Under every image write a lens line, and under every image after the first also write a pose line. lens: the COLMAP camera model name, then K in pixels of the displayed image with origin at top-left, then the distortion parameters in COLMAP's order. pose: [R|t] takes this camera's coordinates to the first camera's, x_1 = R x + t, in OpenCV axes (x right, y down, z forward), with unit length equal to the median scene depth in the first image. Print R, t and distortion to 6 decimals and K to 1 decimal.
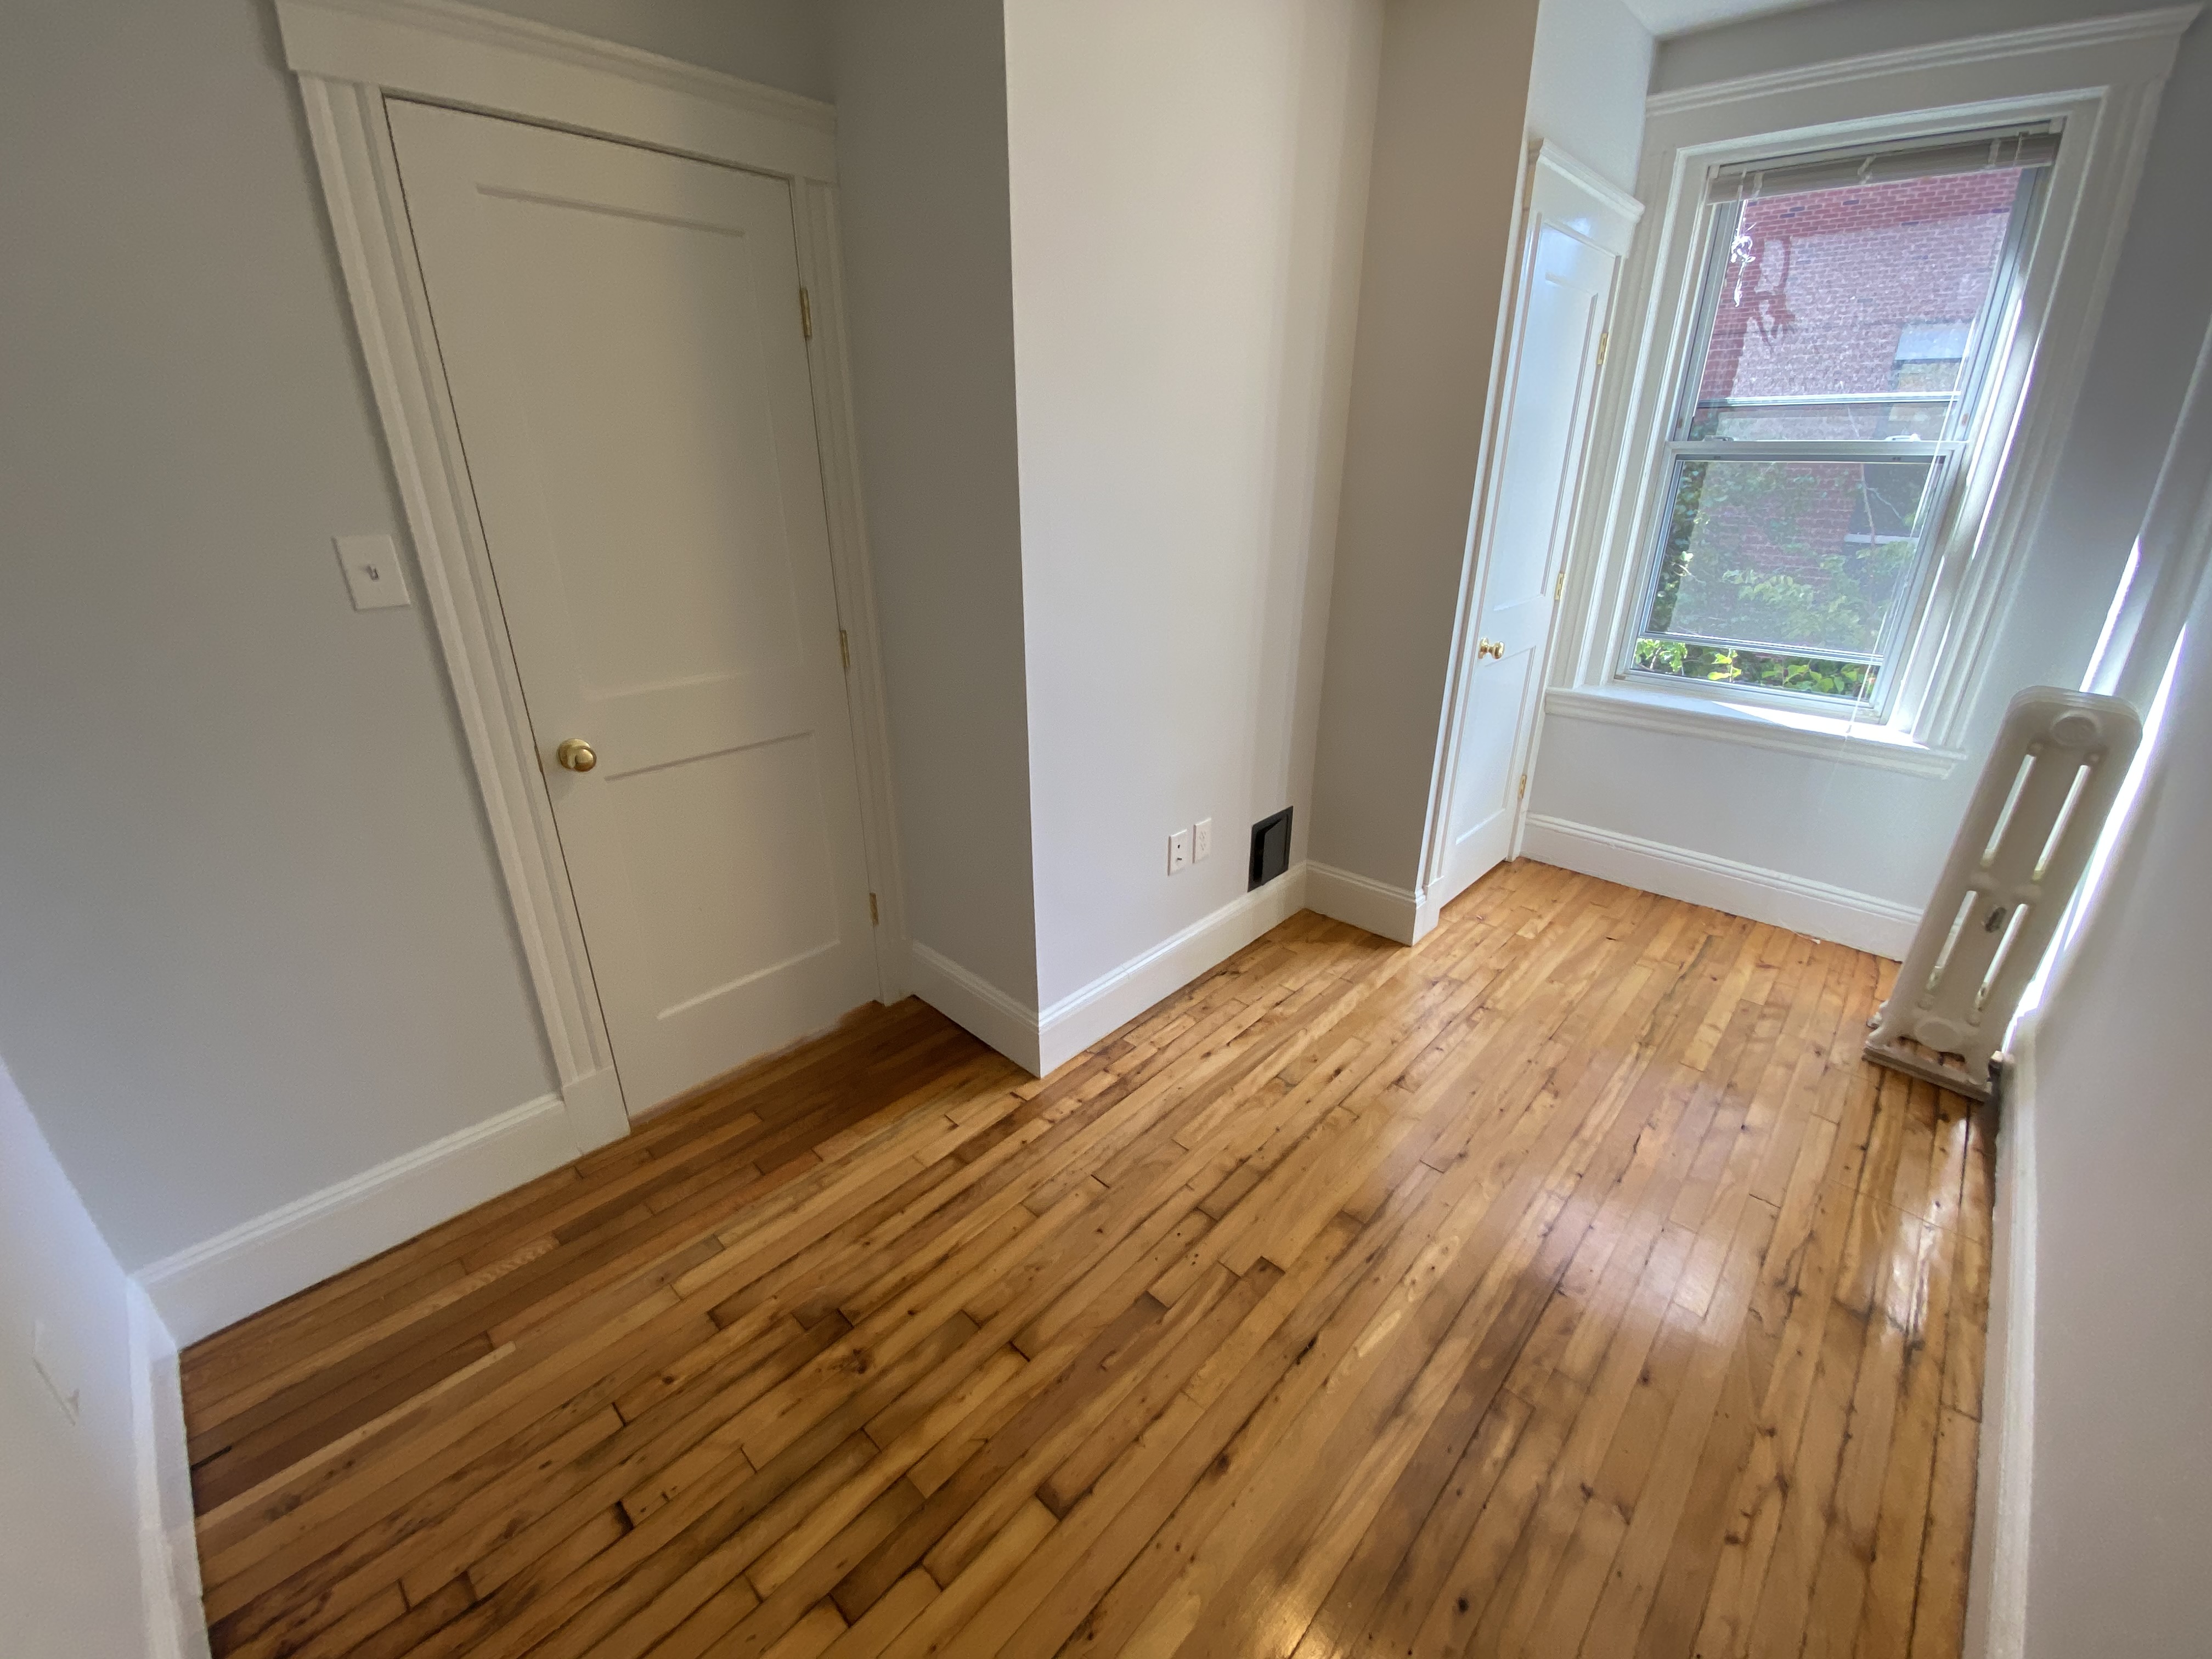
lens RADIAL K [[890.3, 0, 1102.1], [0, 890.3, 820.2], [0, 0, 1]] dist [0.033009, -0.026222]
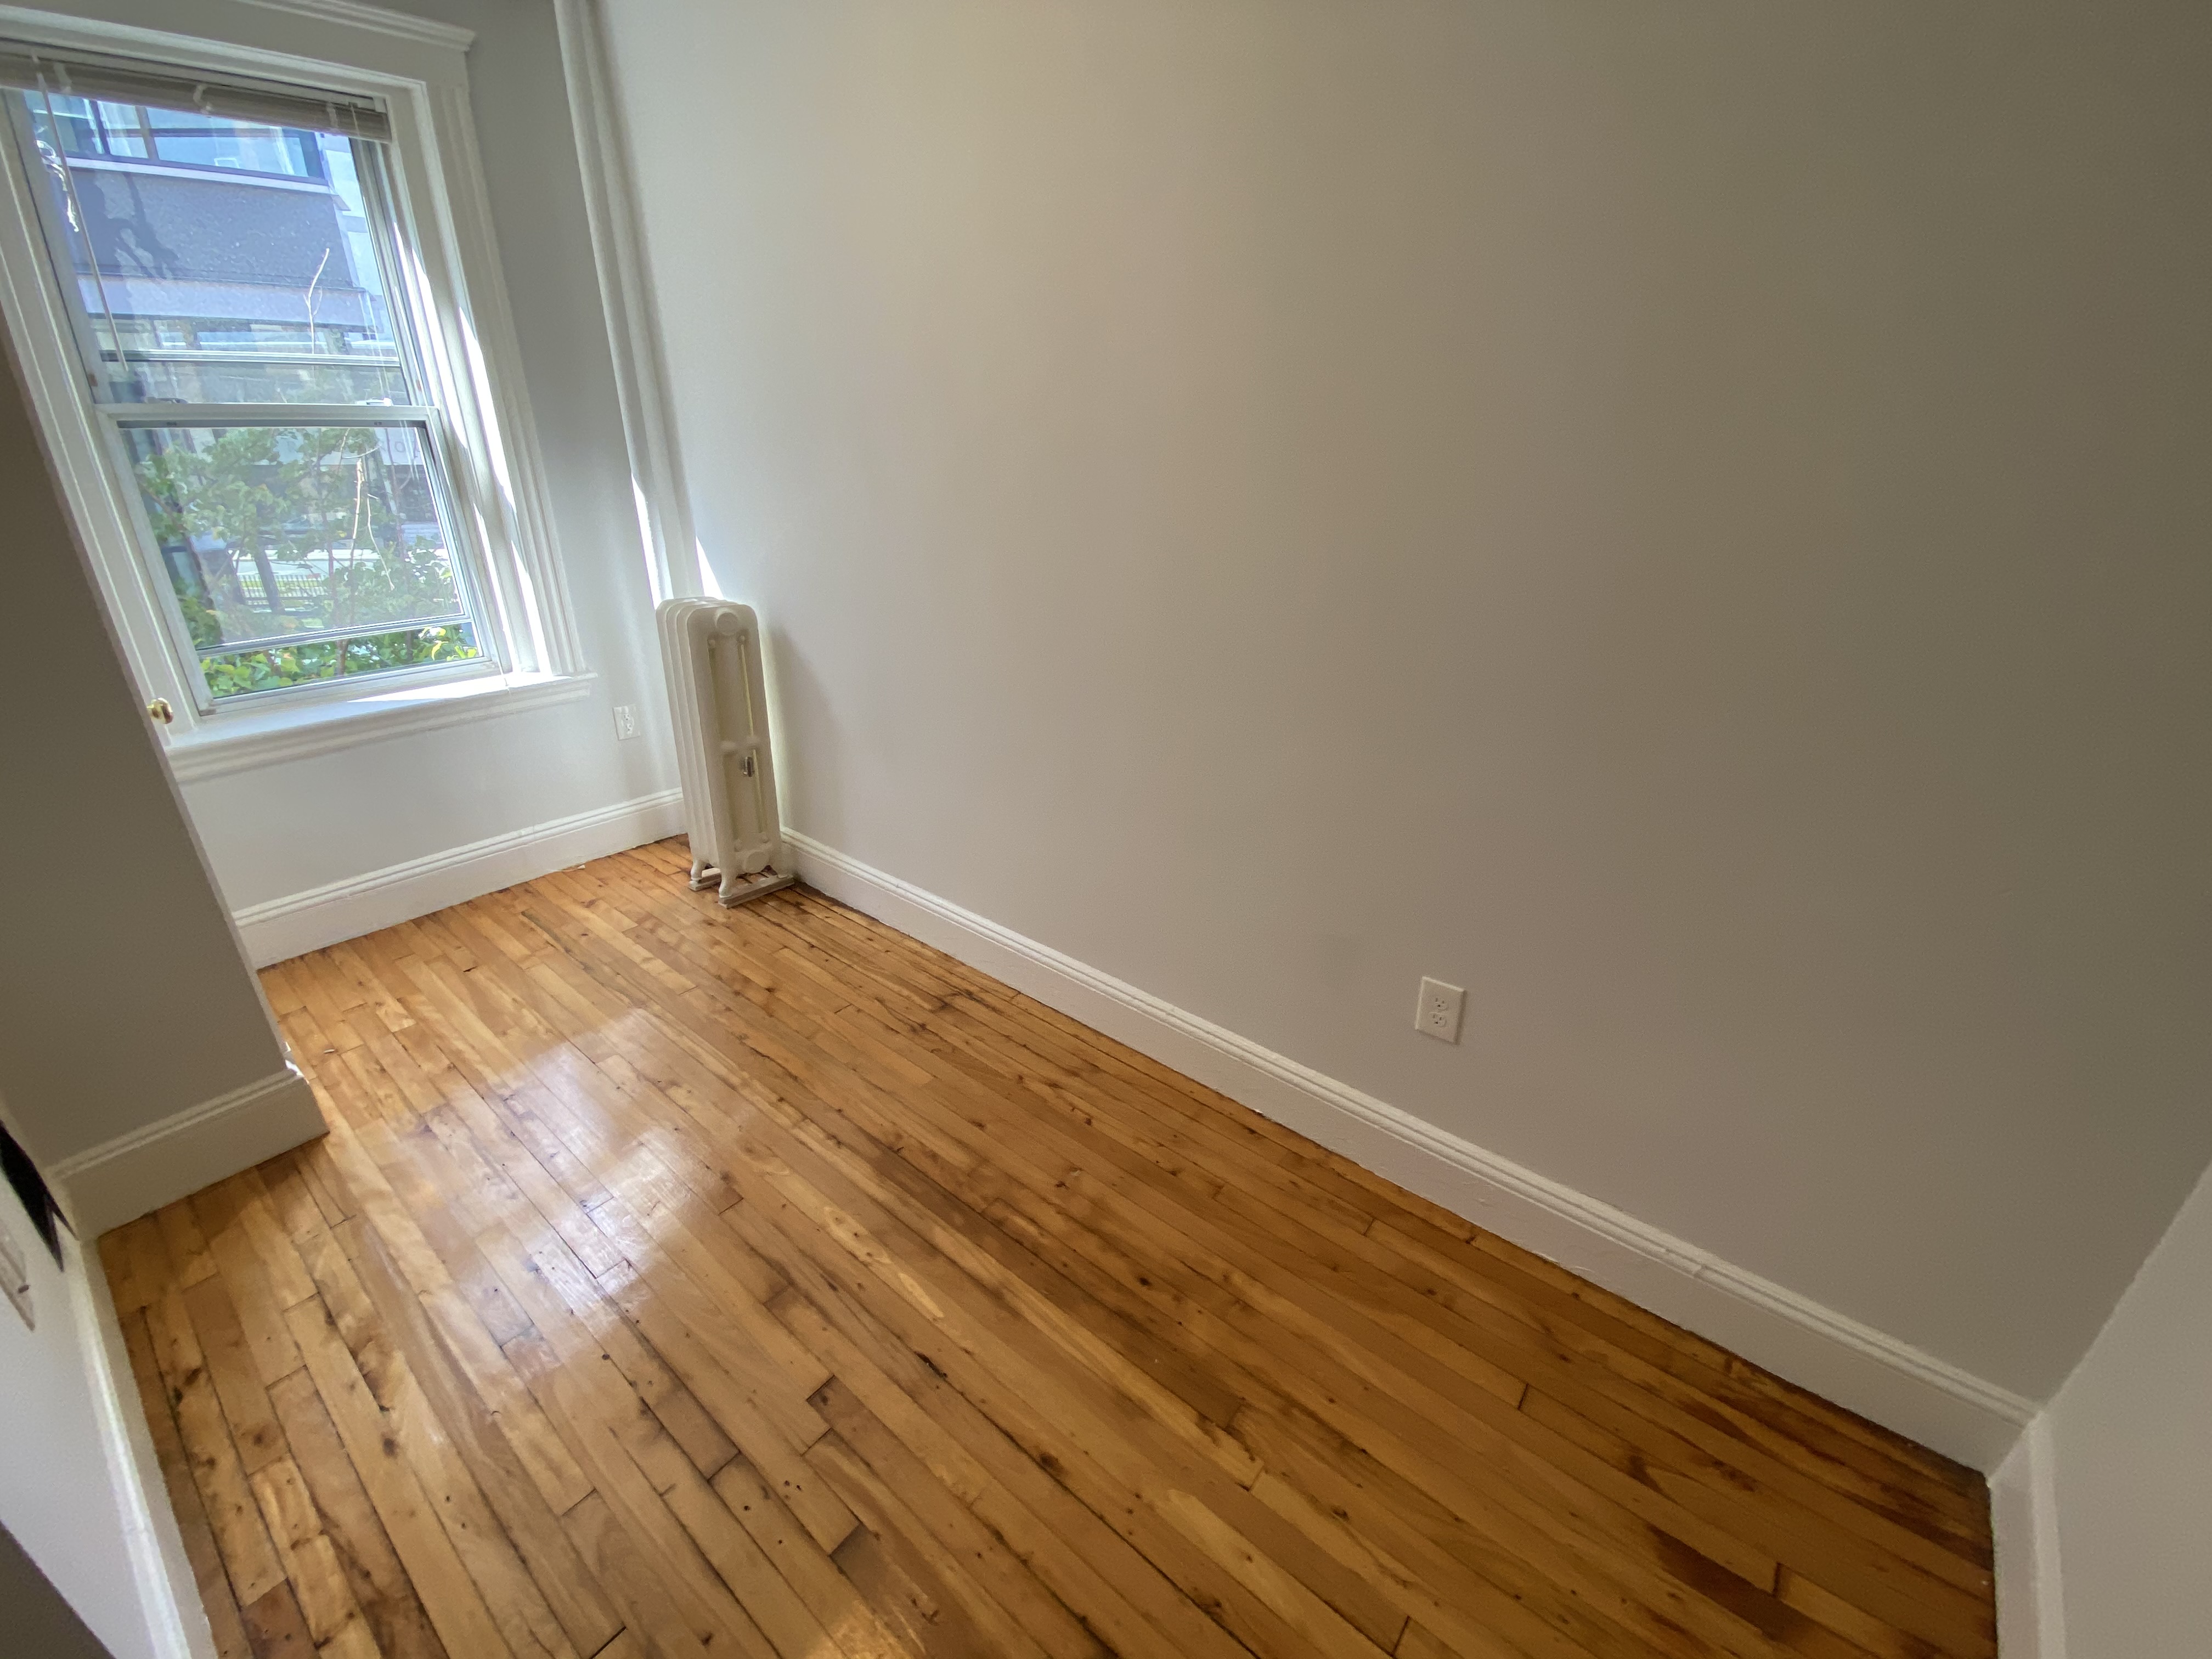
lens RADIAL K [[890.3, 0, 1102.1], [0, 890.3, 820.2], [0, 0, 1]] dist [0.033009, -0.026222]
pose [[-0.074913, -0.400100, 0.913405, -0.378569], [0.363904, 0.841839, 0.398598, -0.193309], [-0.928419, 0.362252, 0.082533, 0.468384]]
